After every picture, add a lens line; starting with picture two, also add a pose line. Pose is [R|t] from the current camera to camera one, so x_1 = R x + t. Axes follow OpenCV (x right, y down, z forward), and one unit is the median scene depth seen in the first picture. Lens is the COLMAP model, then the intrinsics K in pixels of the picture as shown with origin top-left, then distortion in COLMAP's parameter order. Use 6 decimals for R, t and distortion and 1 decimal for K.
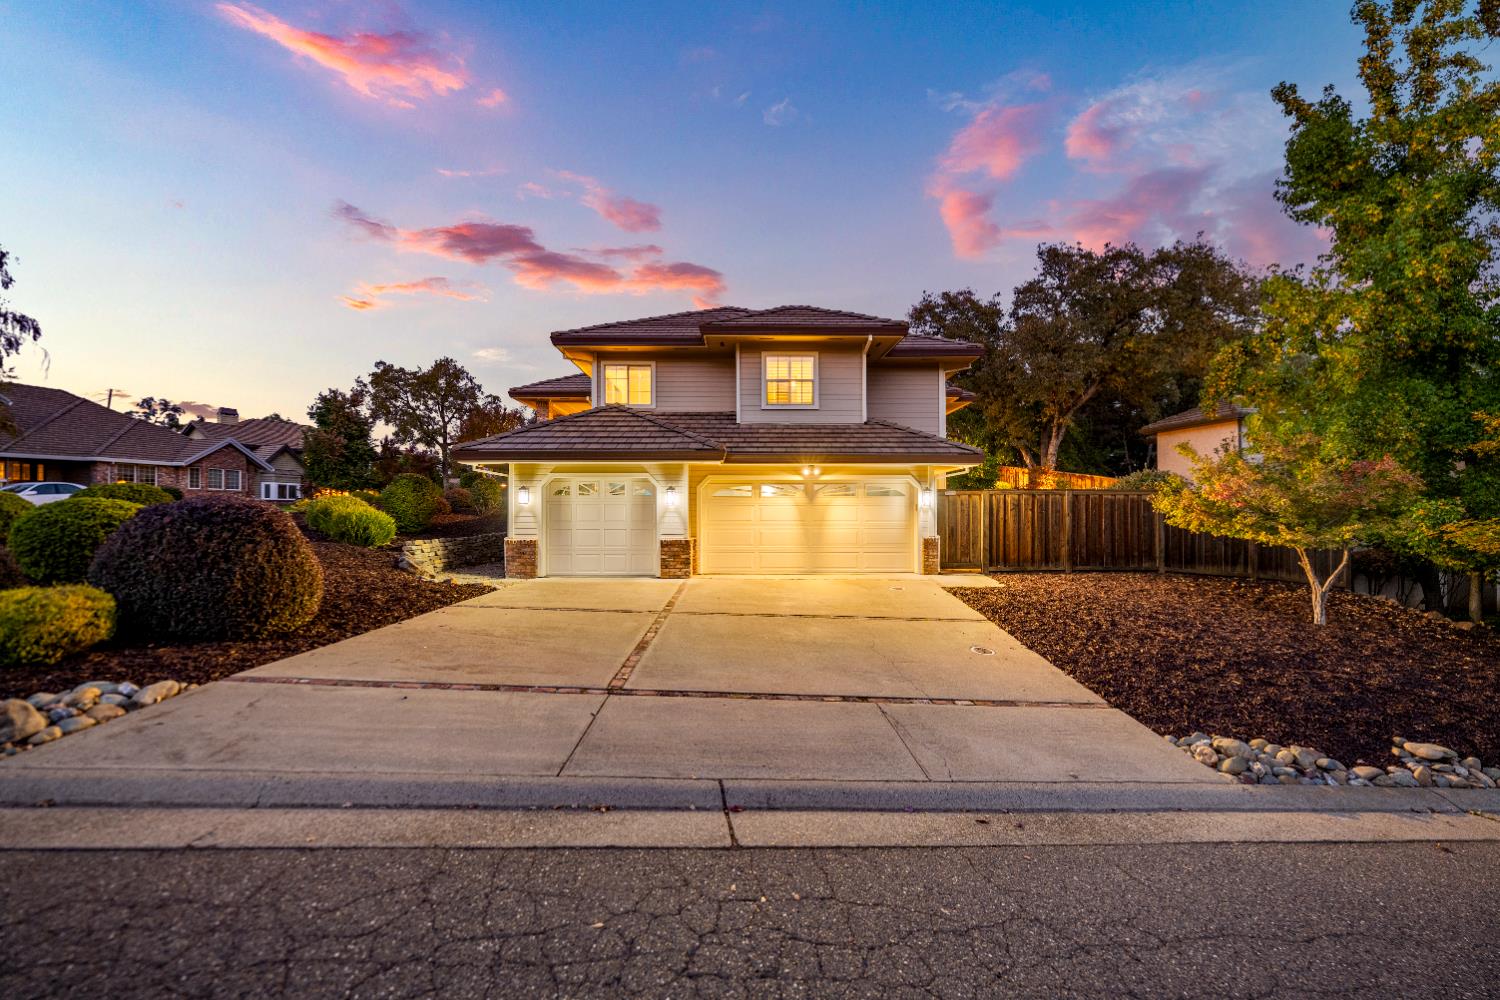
lens RADIAL K [[606.1, 0, 747.2], [0, 606.1, 501.9], [0, 0, 1]] dist [-0.002453, -0.000086]
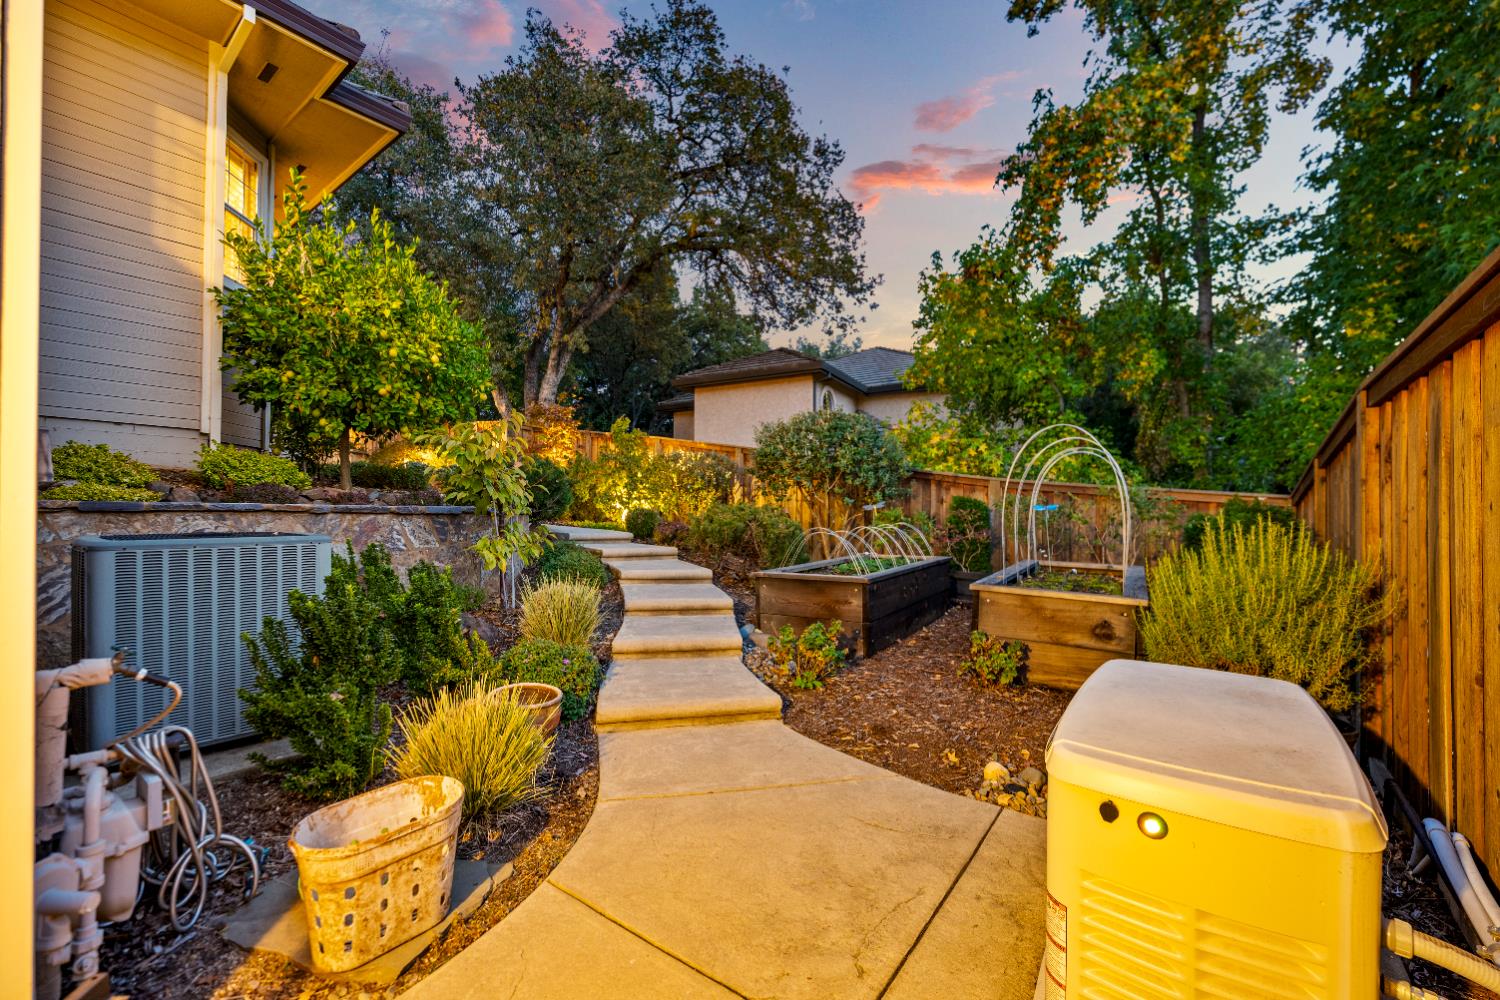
lens RADIAL K [[606.1, 0, 751.6], [0, 606.1, 504.6], [0, 0, 1]] dist [-0.002453, -0.000086]
pose [[0.622762, 0.012436, 0.782312, 0.198815], [-0.018132, 0.999835, -0.001460, 0.012293], [-0.782201, -0.013275, 0.622885, 0.528040]]
